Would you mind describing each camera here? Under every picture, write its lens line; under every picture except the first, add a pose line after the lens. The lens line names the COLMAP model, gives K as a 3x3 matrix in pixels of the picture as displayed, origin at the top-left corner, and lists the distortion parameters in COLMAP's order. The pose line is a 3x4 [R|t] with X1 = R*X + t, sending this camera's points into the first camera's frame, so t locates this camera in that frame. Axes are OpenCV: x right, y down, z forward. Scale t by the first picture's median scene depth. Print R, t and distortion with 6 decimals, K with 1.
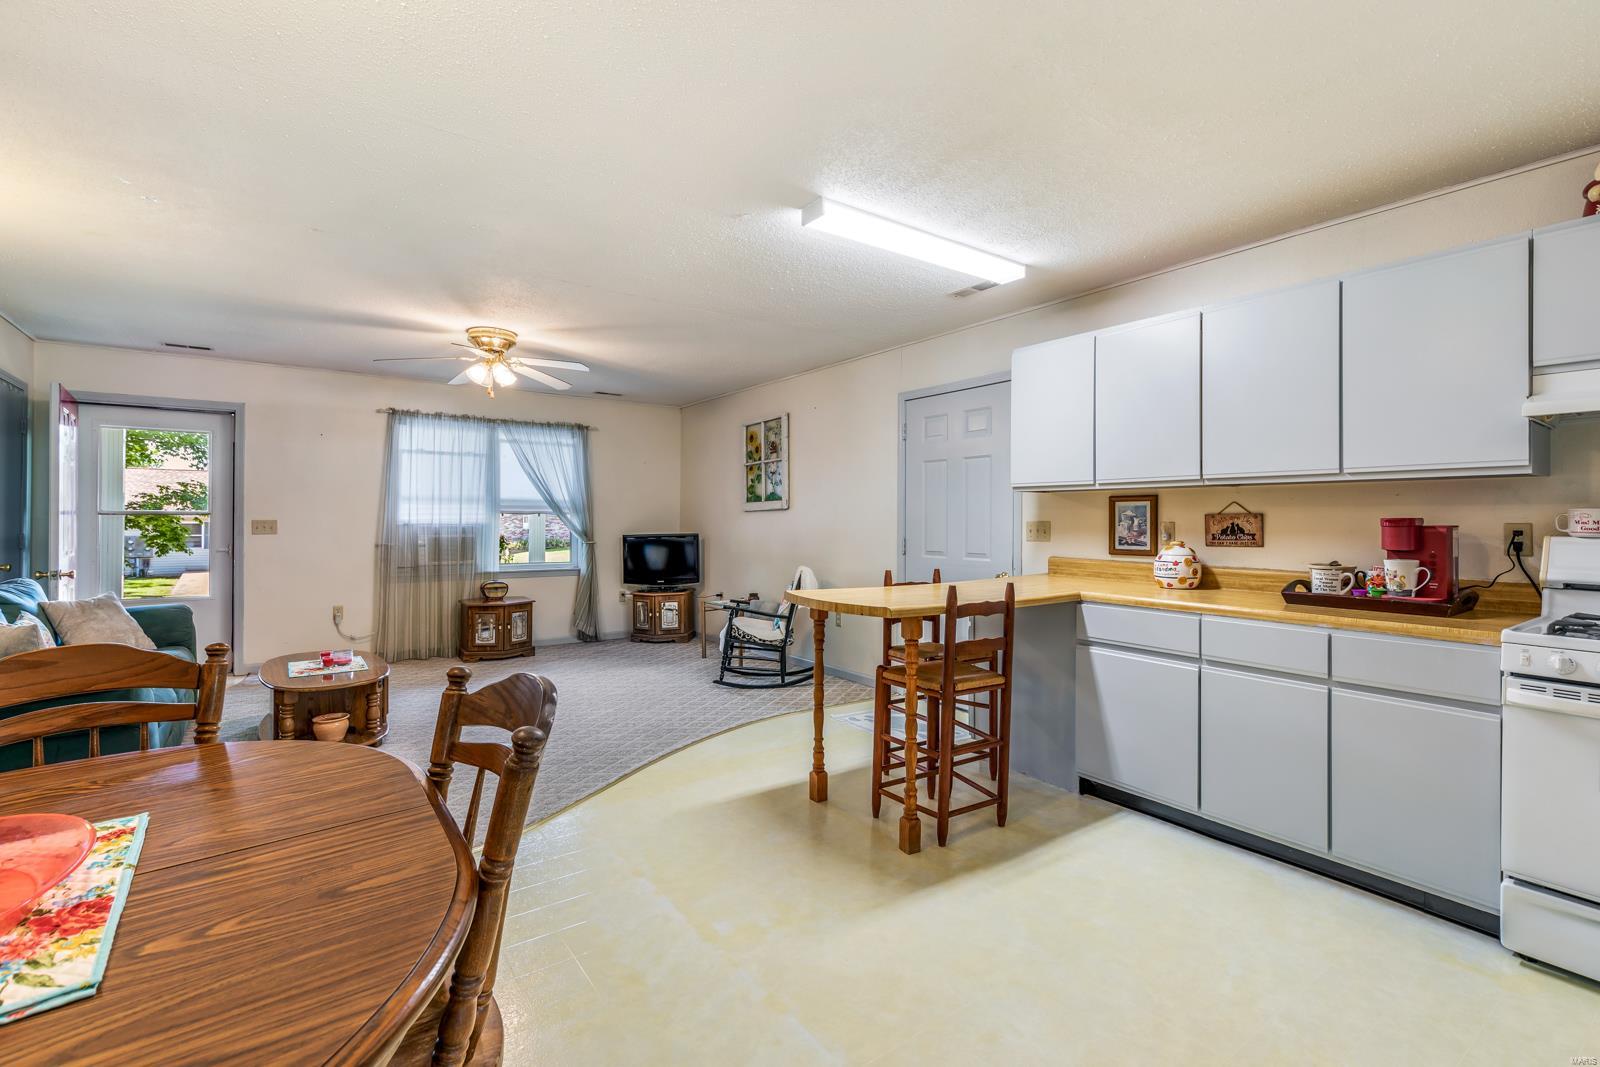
lens RADIAL K [[719.8, 0, 809.7], [0, 719.8, 526.0], [0, 0, 1]] dist [-0.002255, -0.000763]
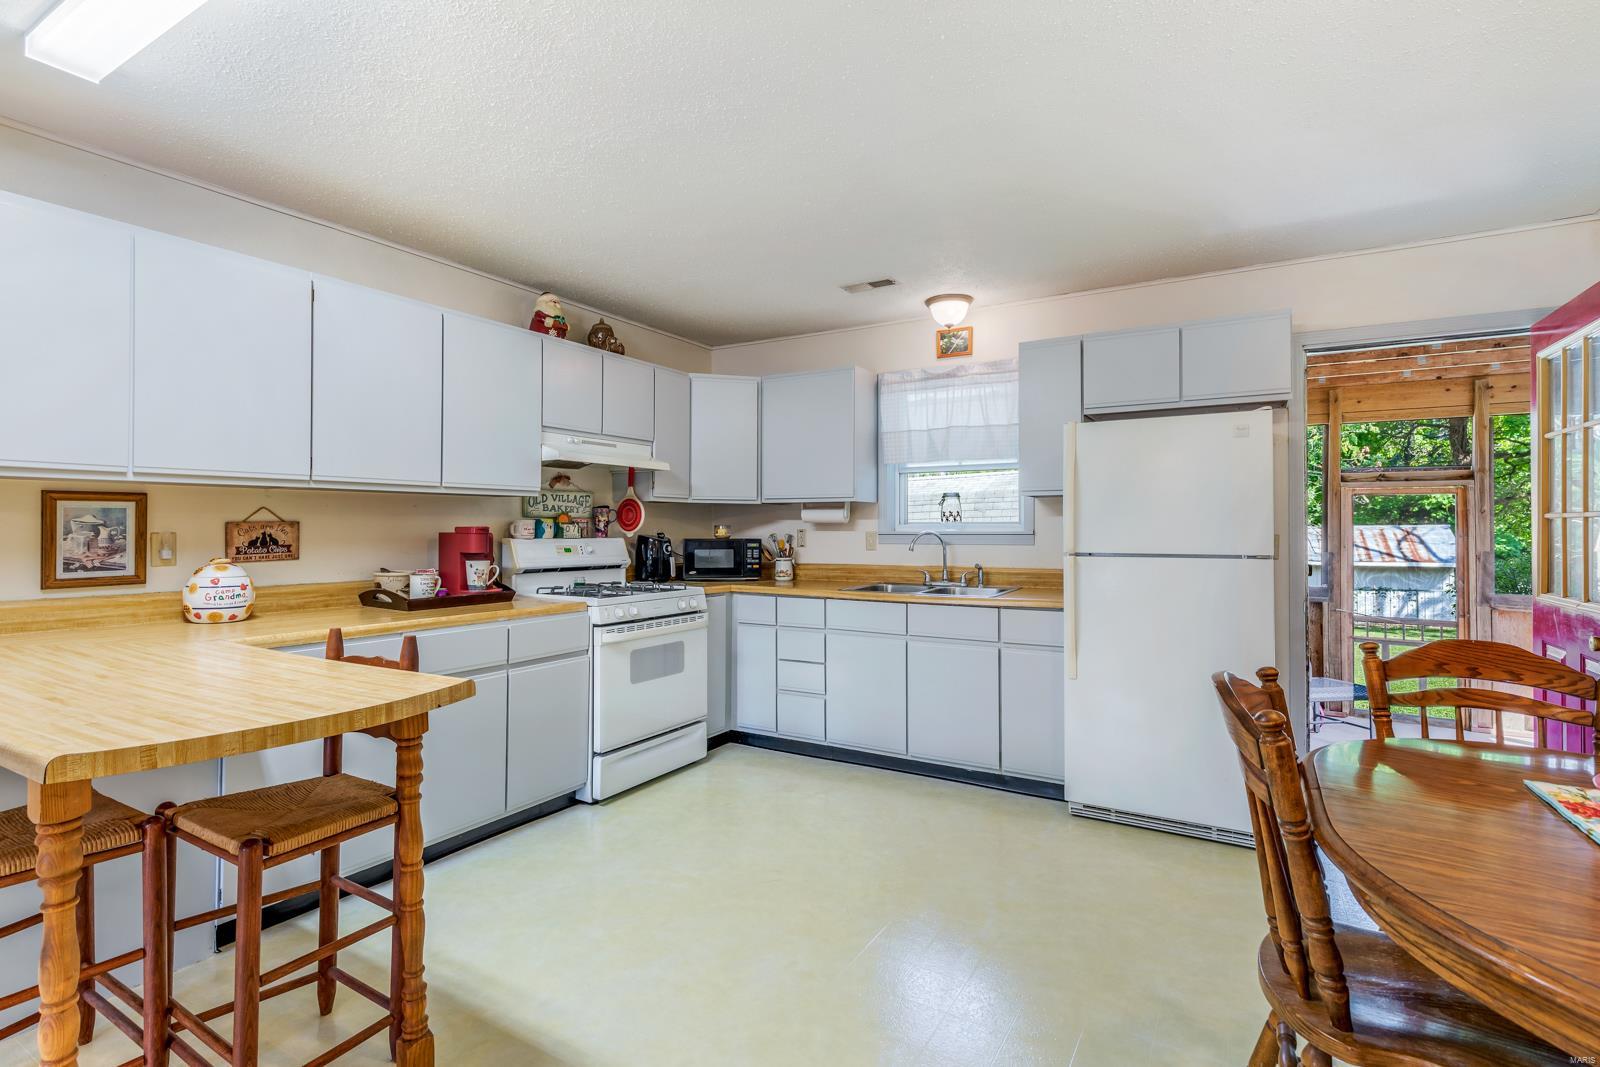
lens RADIAL K [[762.7, 0, 803.4], [0, 762.7, 522.7], [0, 0, 1]] dist [-0.001043, -0.000167]
pose [[-0.387674, 0.001331, 0.921796, -0.446467], [0.010072, 0.999945, 0.002792, -0.011772], [-0.921742, 0.010366, -0.387666, 0.747063]]
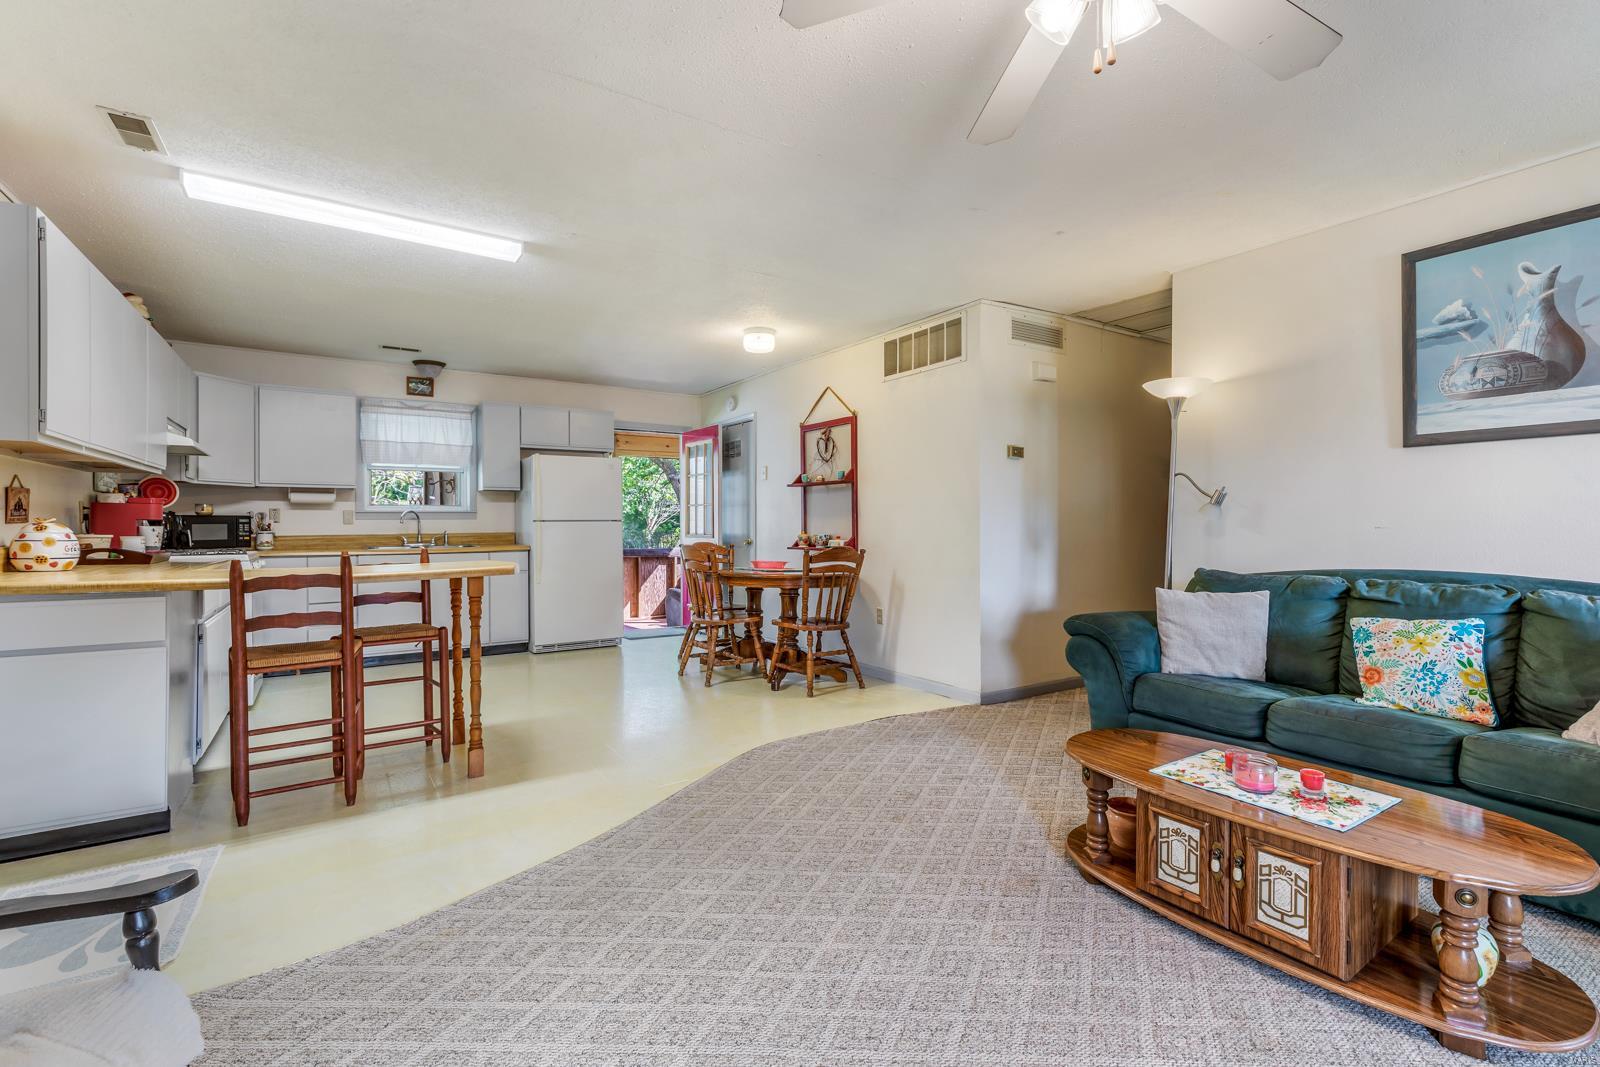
lens RADIAL K [[719.8, 0, 799.8], [0, 719.8, 527.5], [0, 0, 1]] dist [-0.002255, -0.000763]
pose [[-0.996899, -0.002370, 0.078658, -0.487323], [-0.000882, 0.999820, 0.018941, 0.019698], [-0.078689, 0.018812, -0.996722, 1.919261]]
